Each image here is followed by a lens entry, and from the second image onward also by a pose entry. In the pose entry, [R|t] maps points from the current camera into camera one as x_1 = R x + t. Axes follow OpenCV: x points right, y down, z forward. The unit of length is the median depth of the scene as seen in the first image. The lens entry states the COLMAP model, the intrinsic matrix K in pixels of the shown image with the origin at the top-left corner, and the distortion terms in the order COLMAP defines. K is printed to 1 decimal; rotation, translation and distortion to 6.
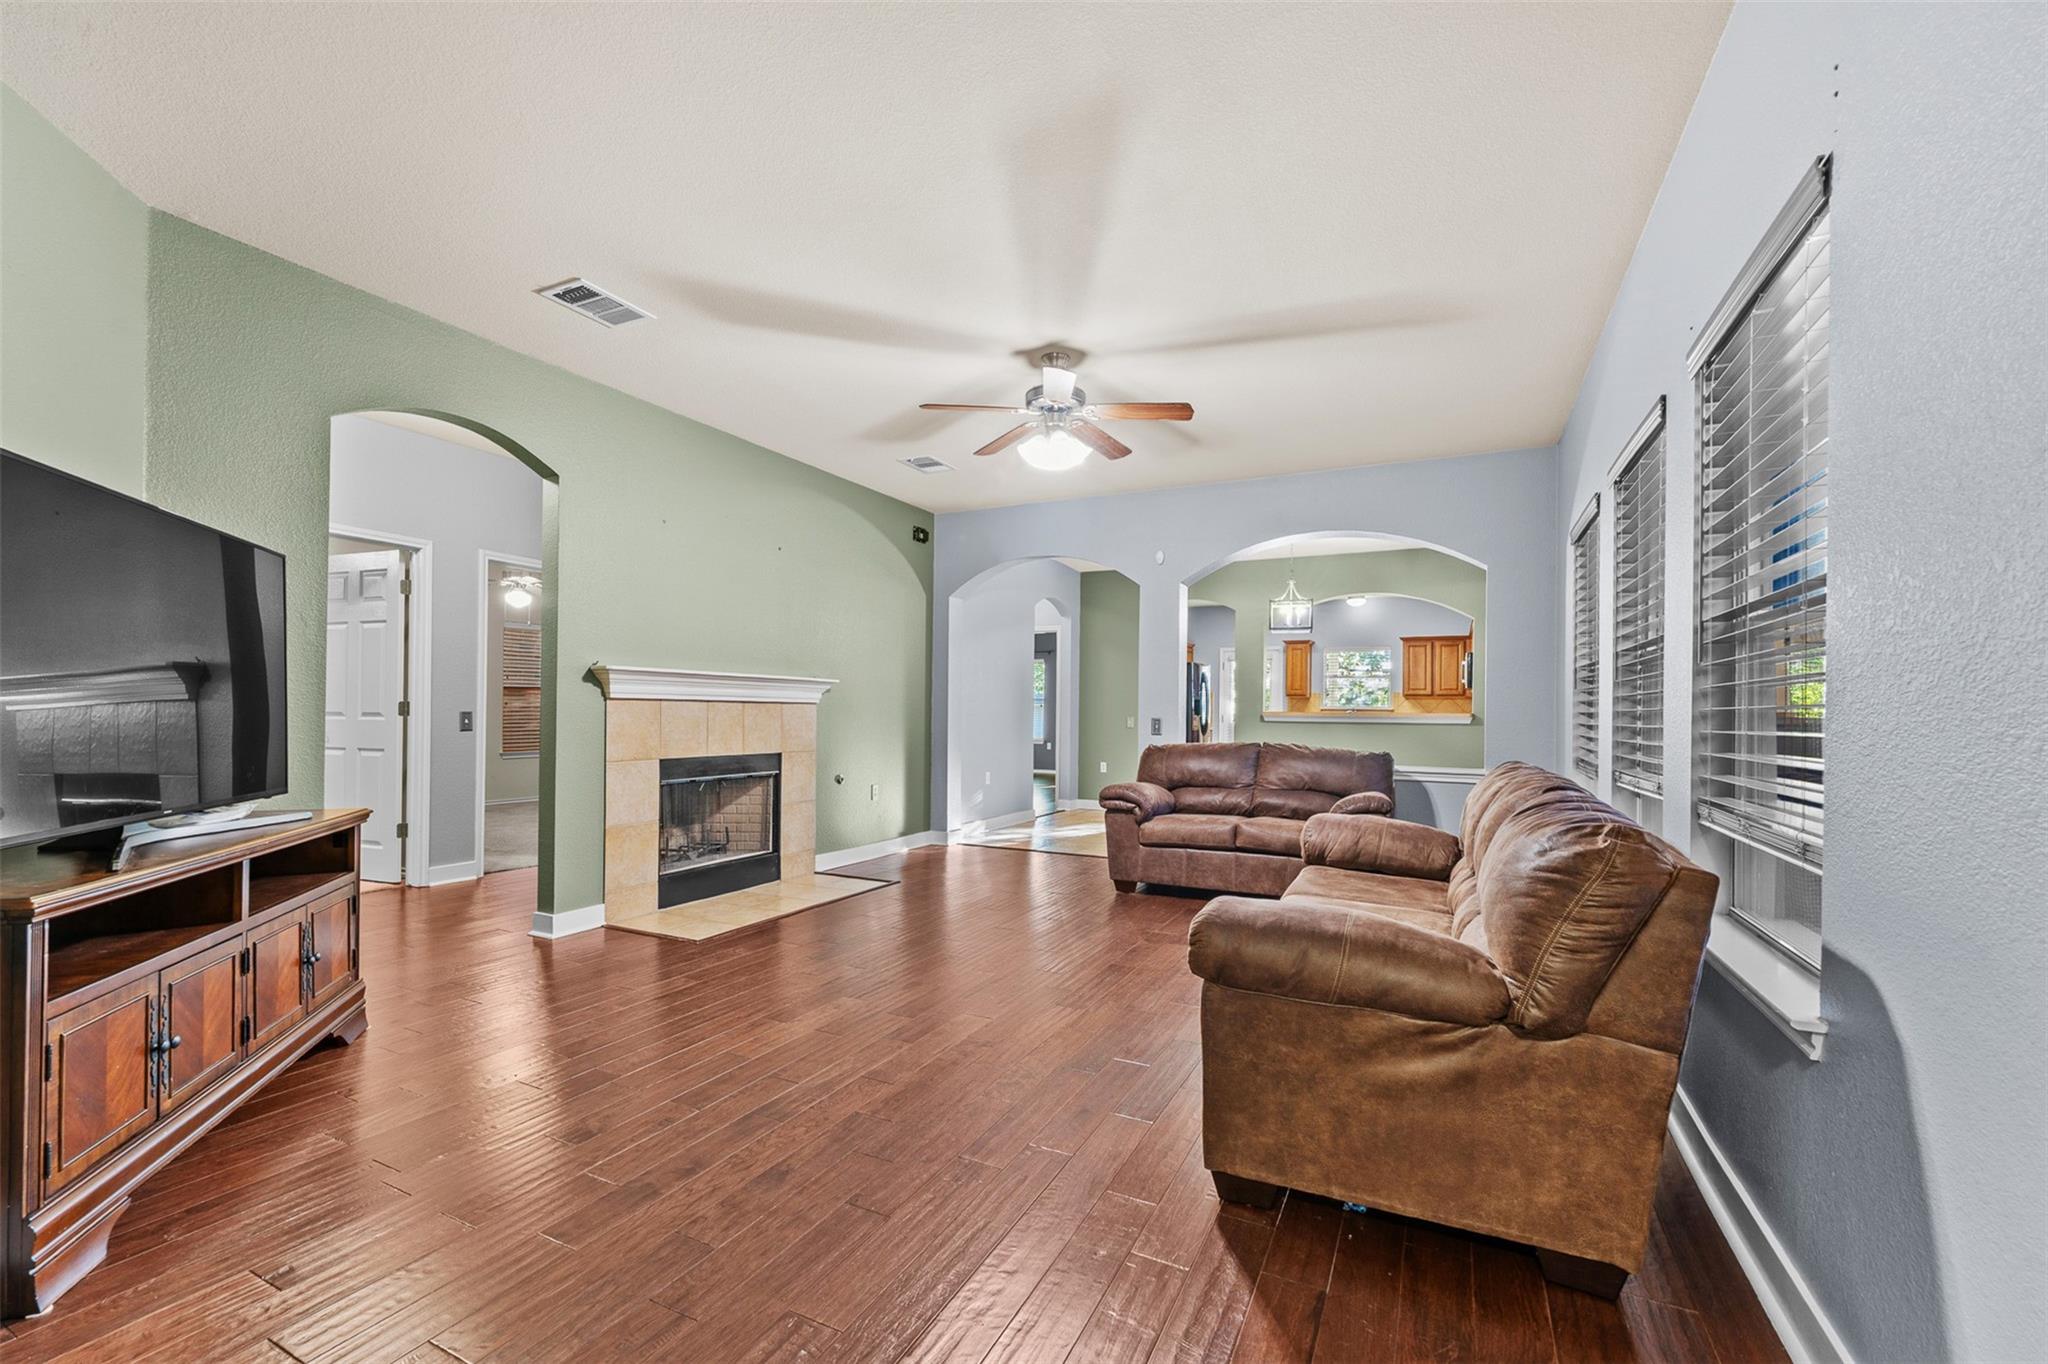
lens RADIAL K [[871.1, 0, 1024.9], [0, 871.1, 712.5], [0, 0, 1]] dist [0.000955, 0.000018]
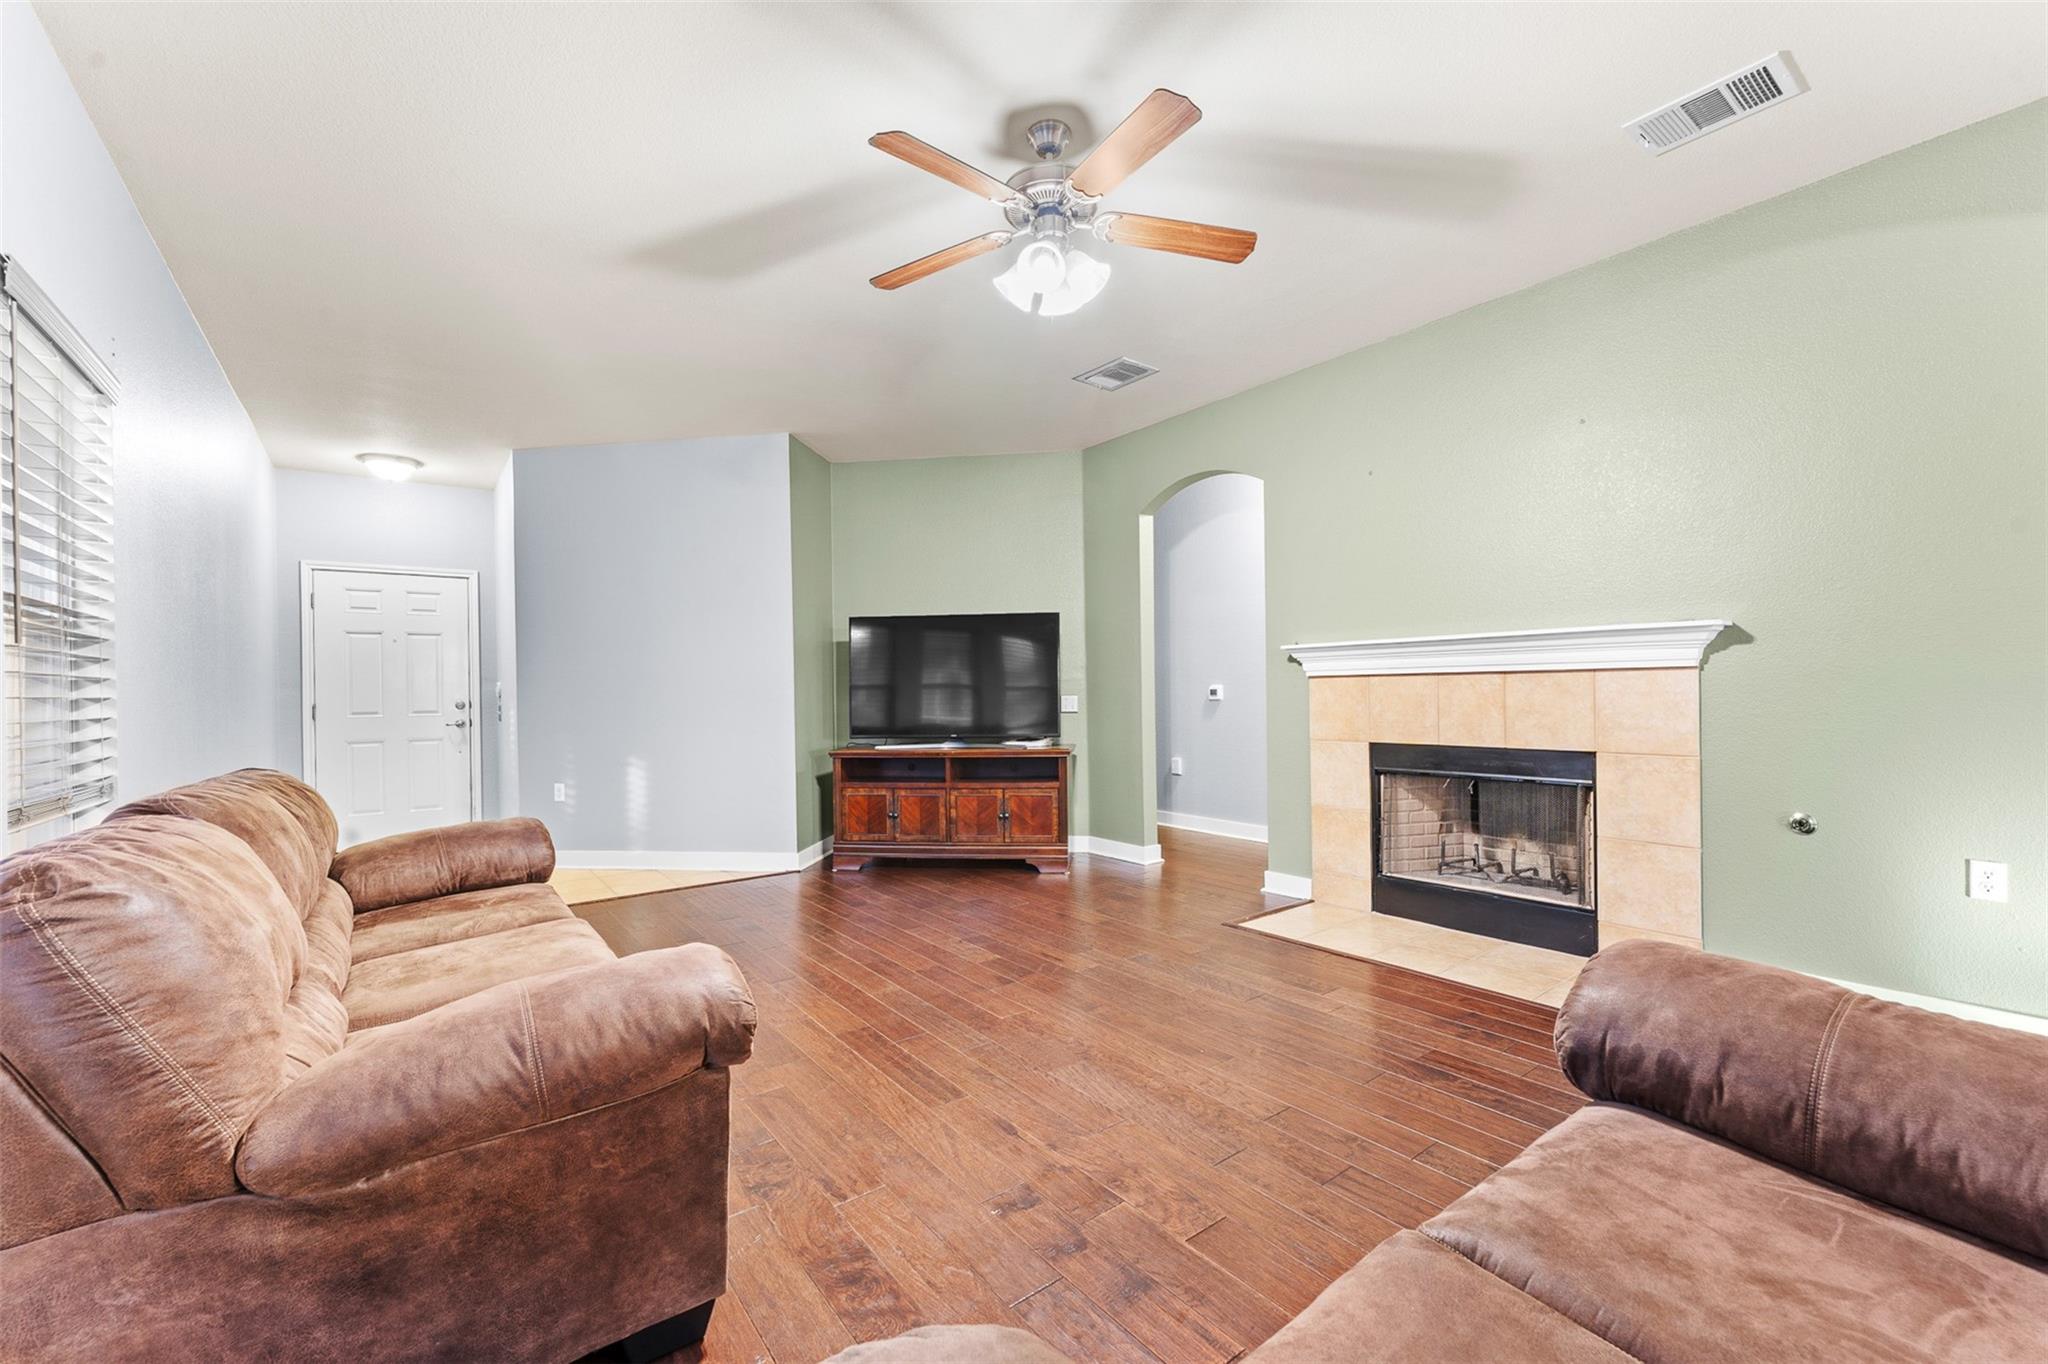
lens RADIAL K [[827.8, 0, 1017.5], [0, 827.8, 693.4], [0, 0, 1]] dist [-0.001538, -0.000127]
pose [[-0.458756, 0.000410, -0.888562, 0.446902], [0.009771, 0.999942, -0.004583, 0.004240], [0.888509, -0.010784, -0.458733, 0.962477]]
